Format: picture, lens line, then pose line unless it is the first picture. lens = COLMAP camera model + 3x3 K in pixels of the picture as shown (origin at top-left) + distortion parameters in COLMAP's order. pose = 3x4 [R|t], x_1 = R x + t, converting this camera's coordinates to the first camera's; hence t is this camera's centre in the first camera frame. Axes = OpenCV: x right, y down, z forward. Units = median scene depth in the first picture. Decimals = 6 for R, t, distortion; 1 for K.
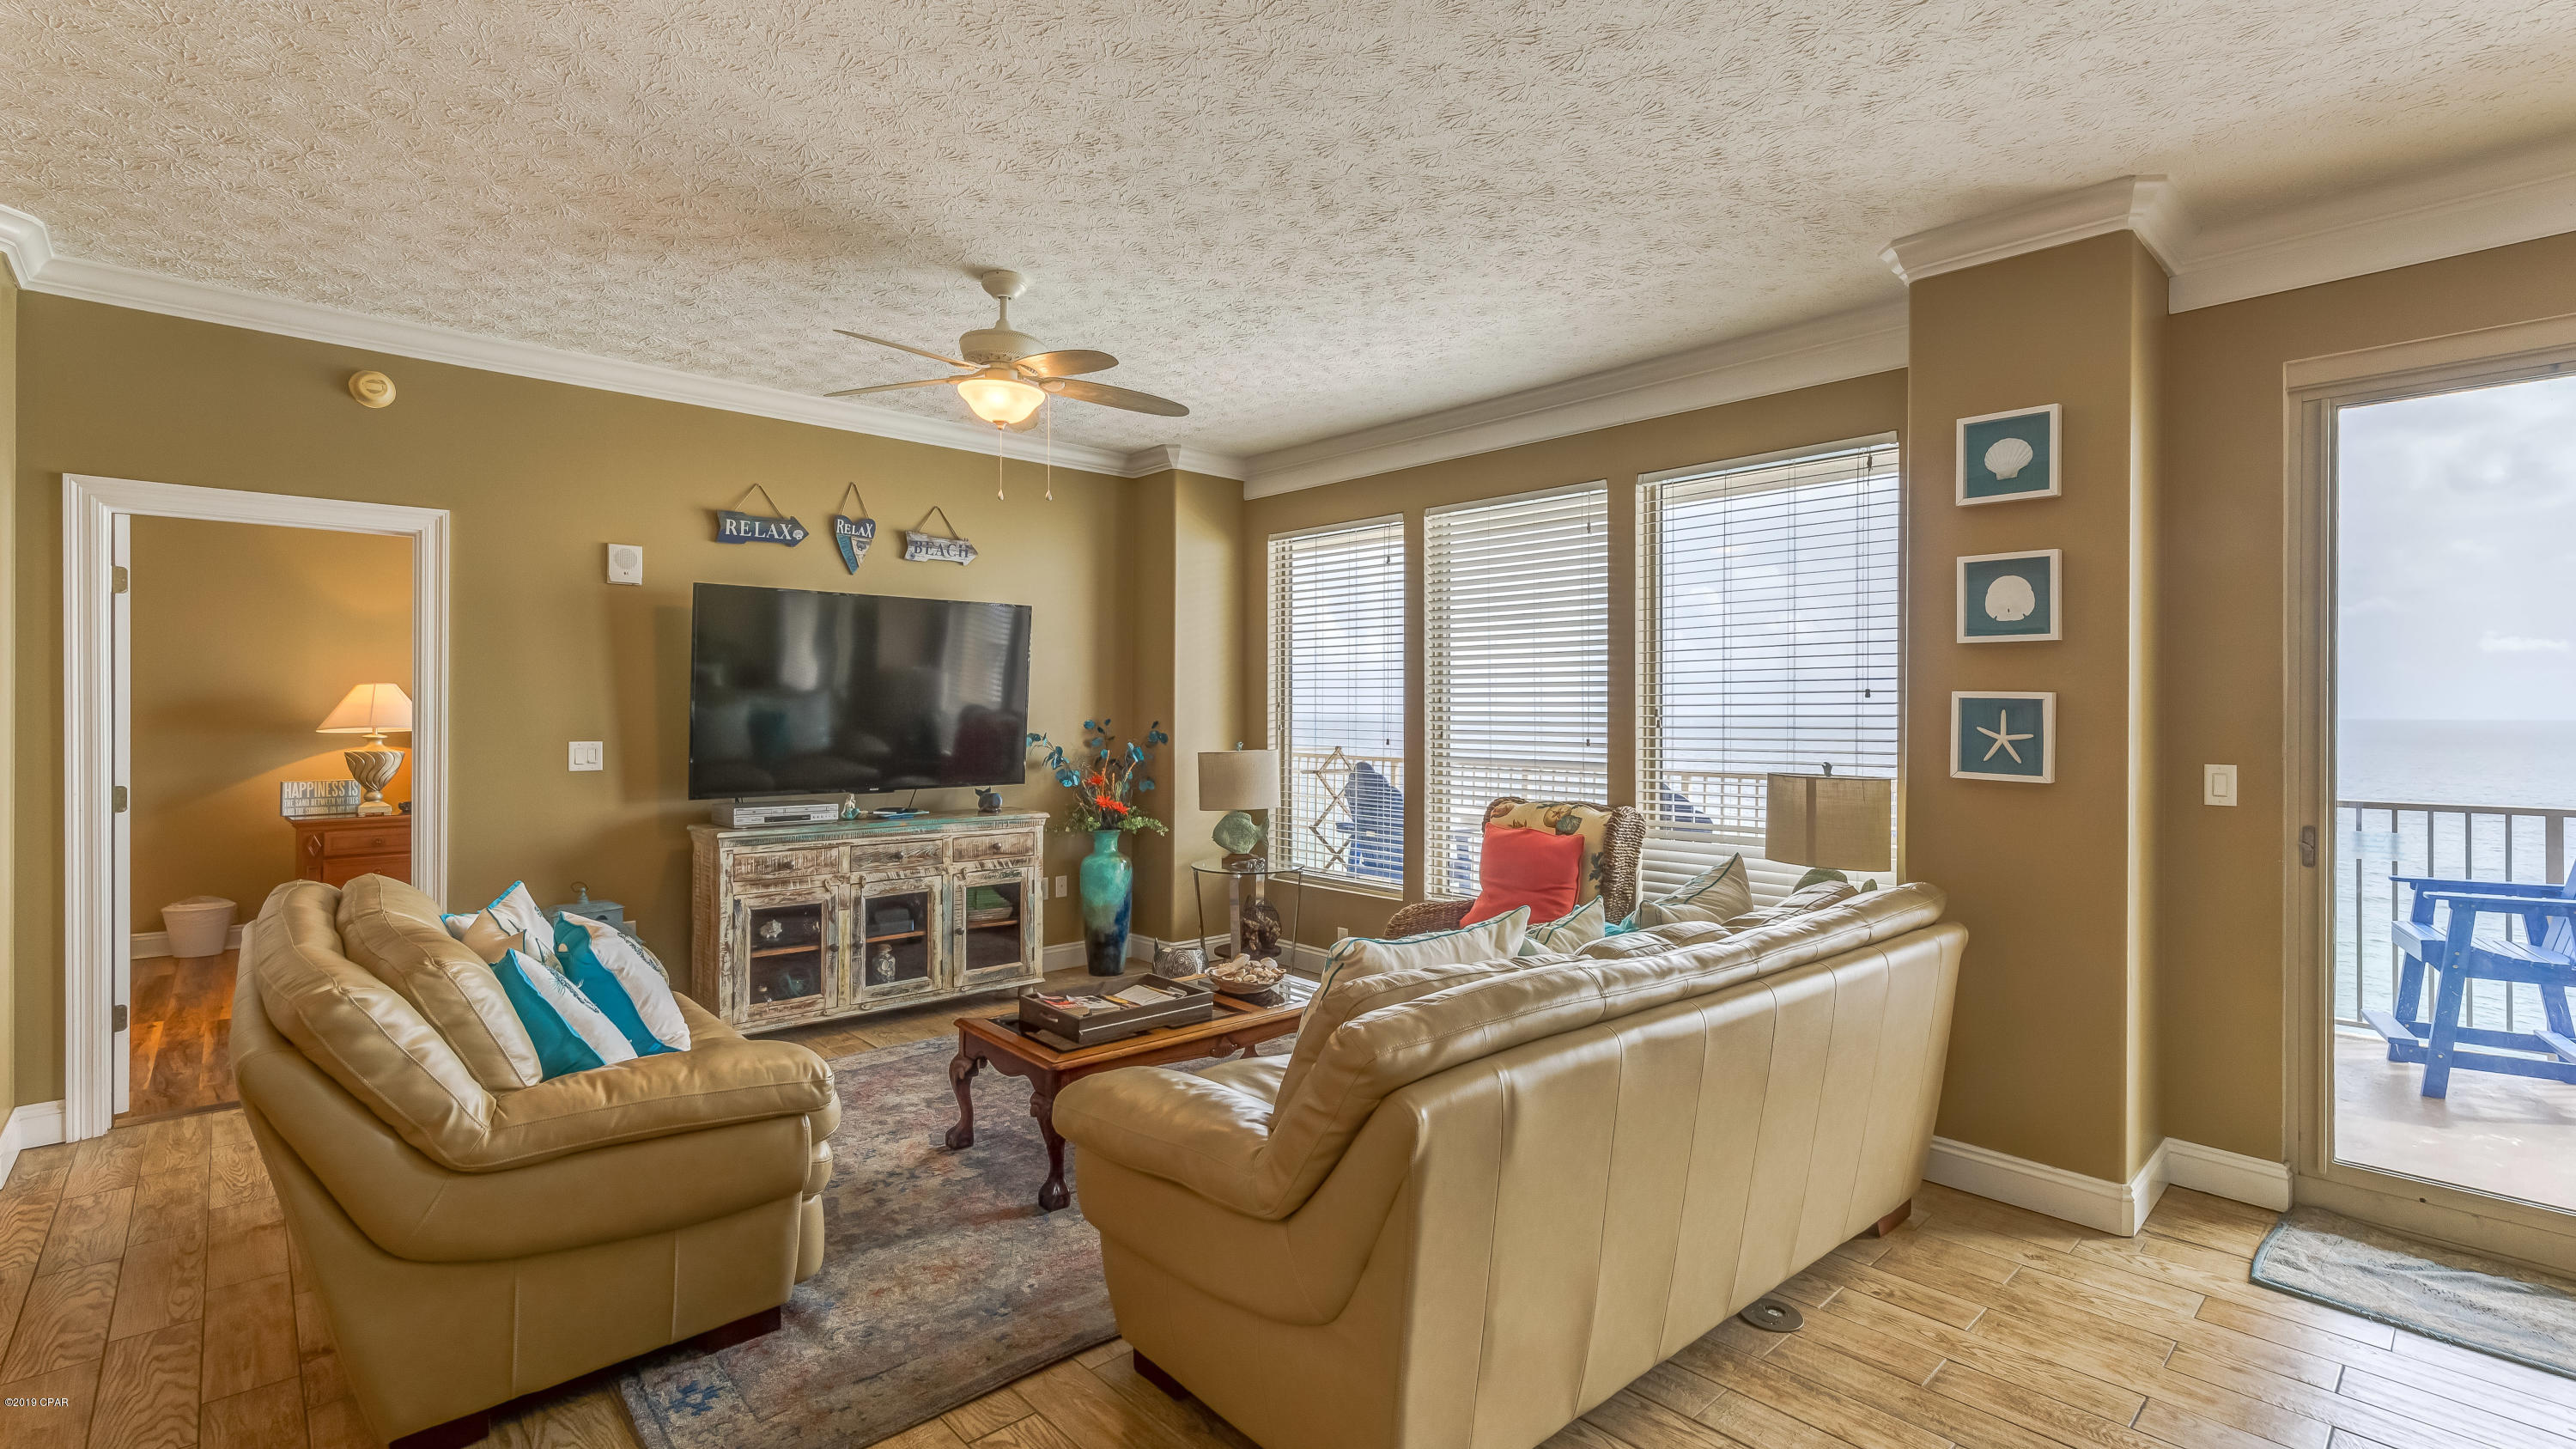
lens RADIAL K [[1145.4, 0, 1310.8], [0, 1145.4, 712.0], [0, 0, 1]] dist [-0.005846, 0.003757]
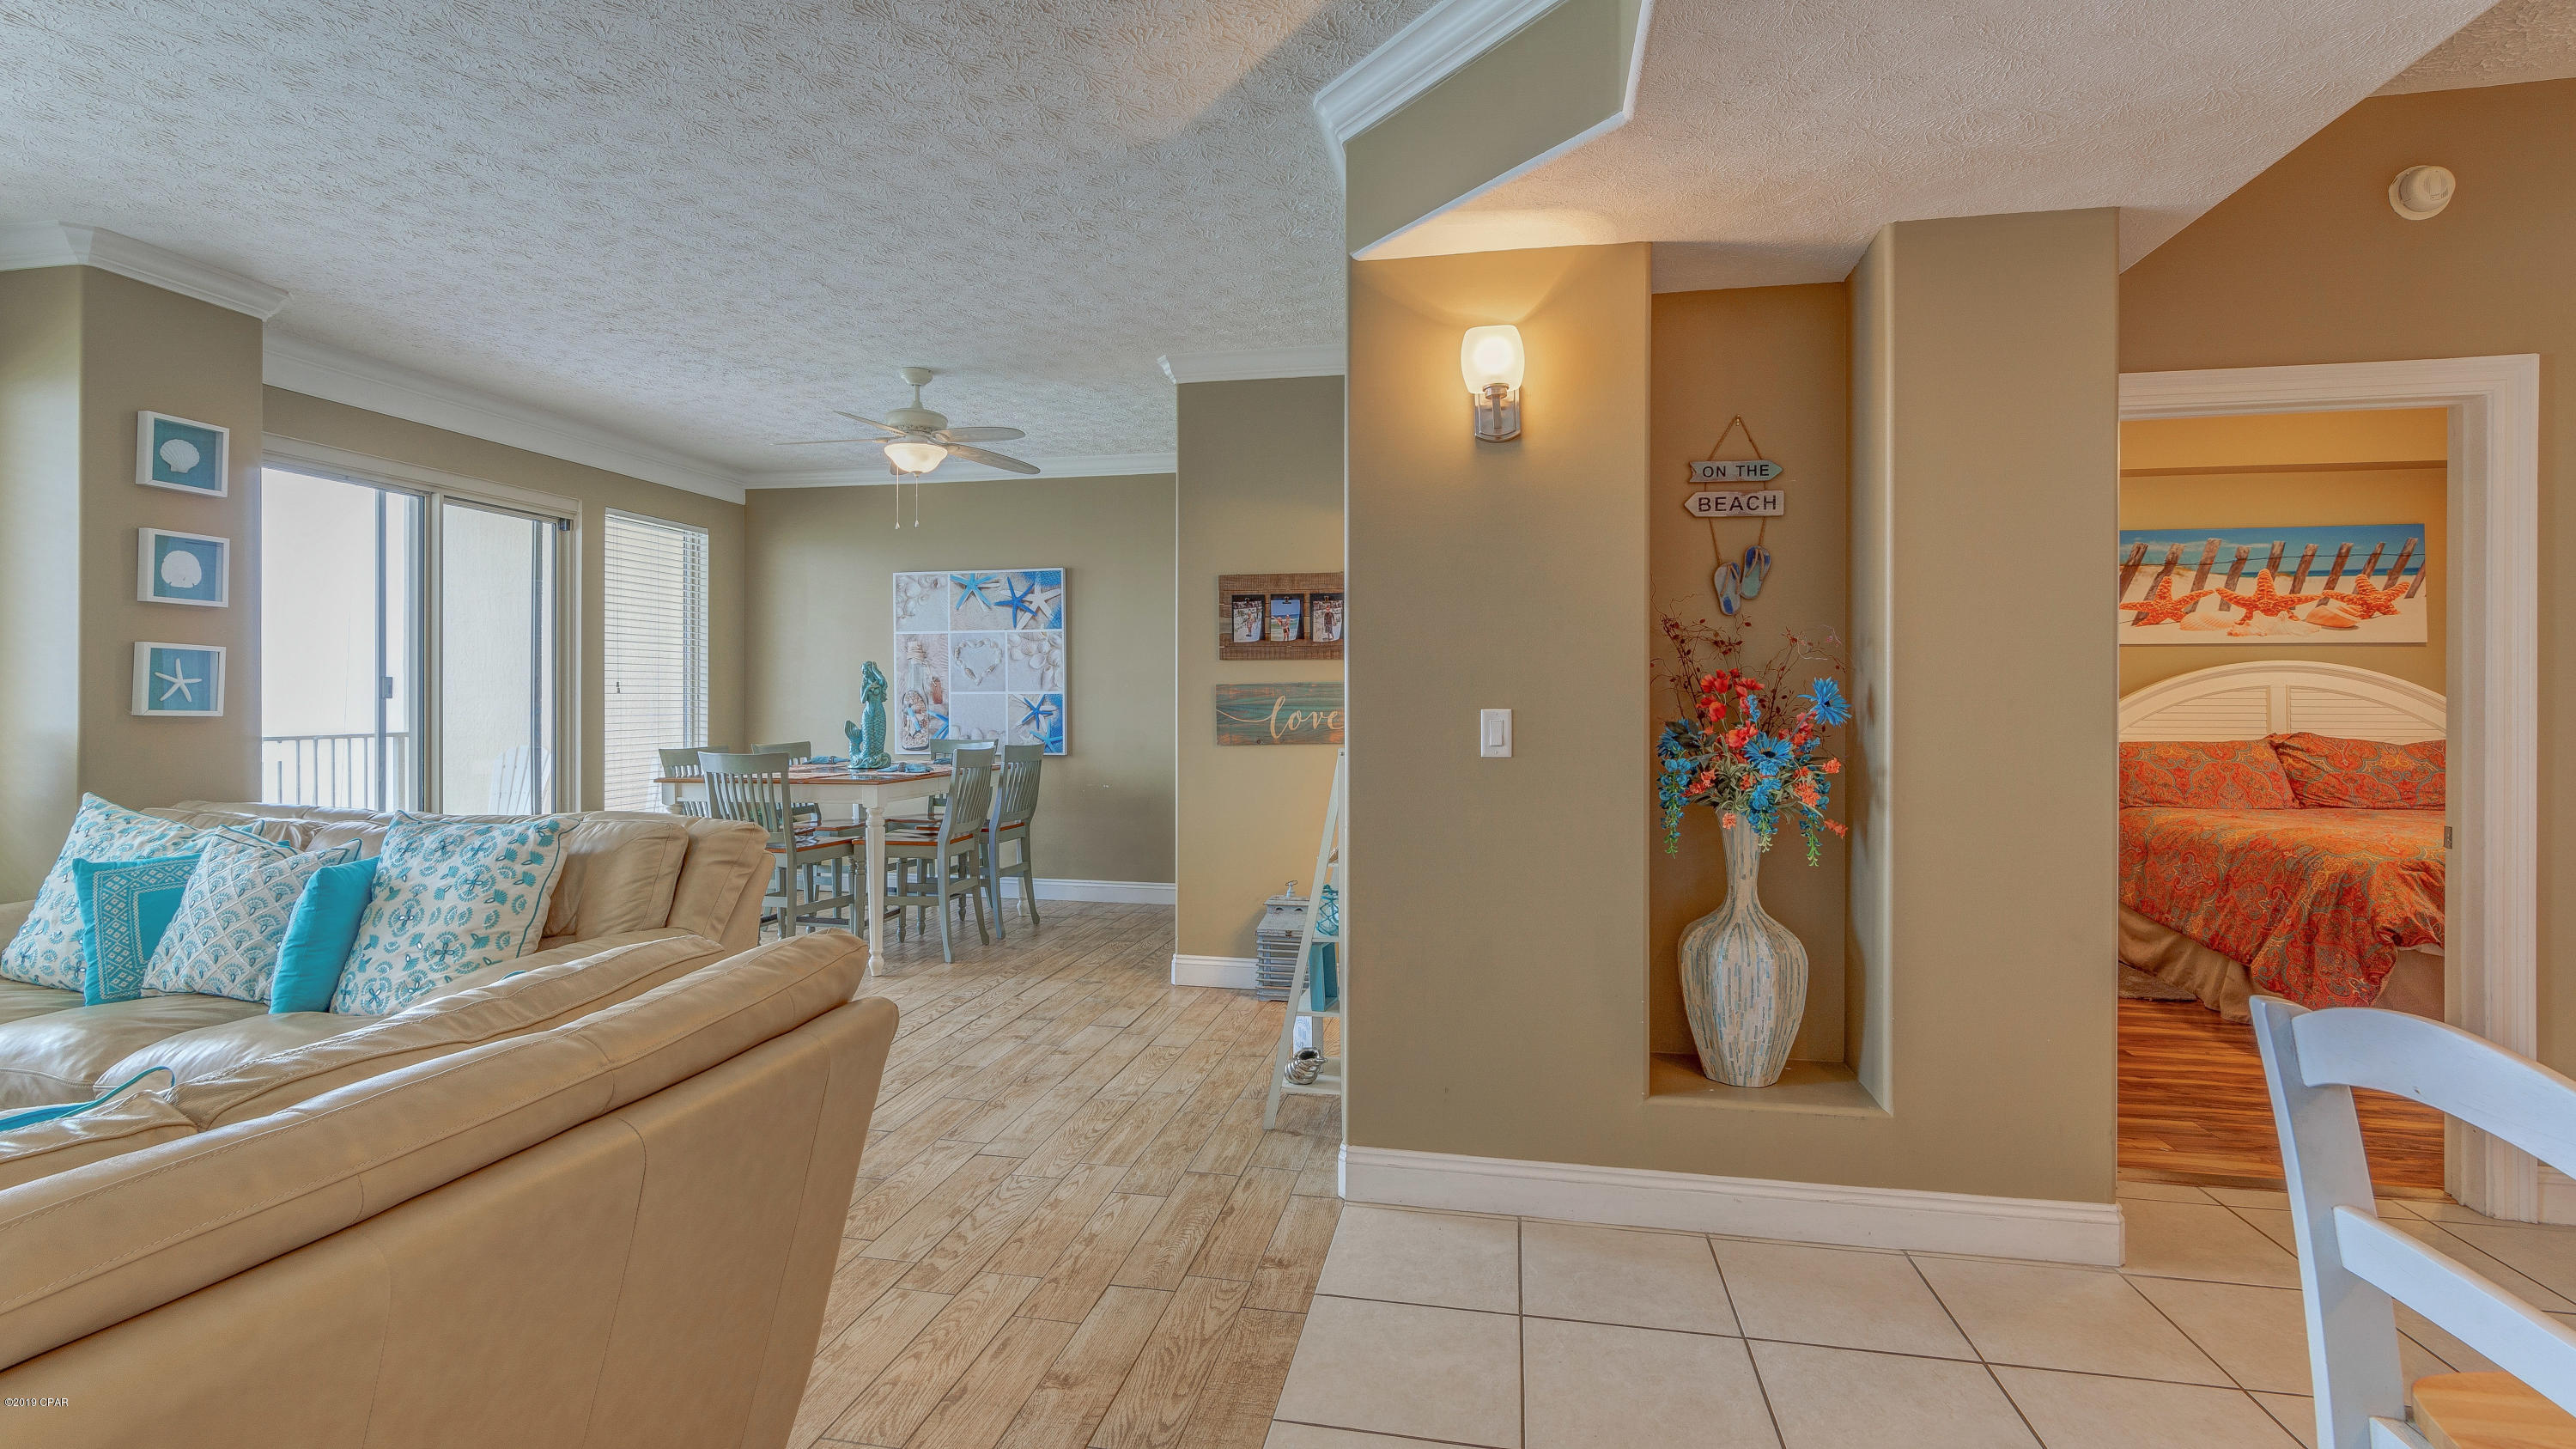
lens RADIAL K [[1145.4, 0, 1286.4], [0, 1145.4, 706.9], [0, 0, 1]] dist [-0.005846, 0.003757]
pose [[-0.583529, -0.007601, 0.812057, -1.091234], [-0.003235, 0.999970, 0.007036, 0.037375], [-0.812086, 0.001479, -0.583536, 0.743842]]
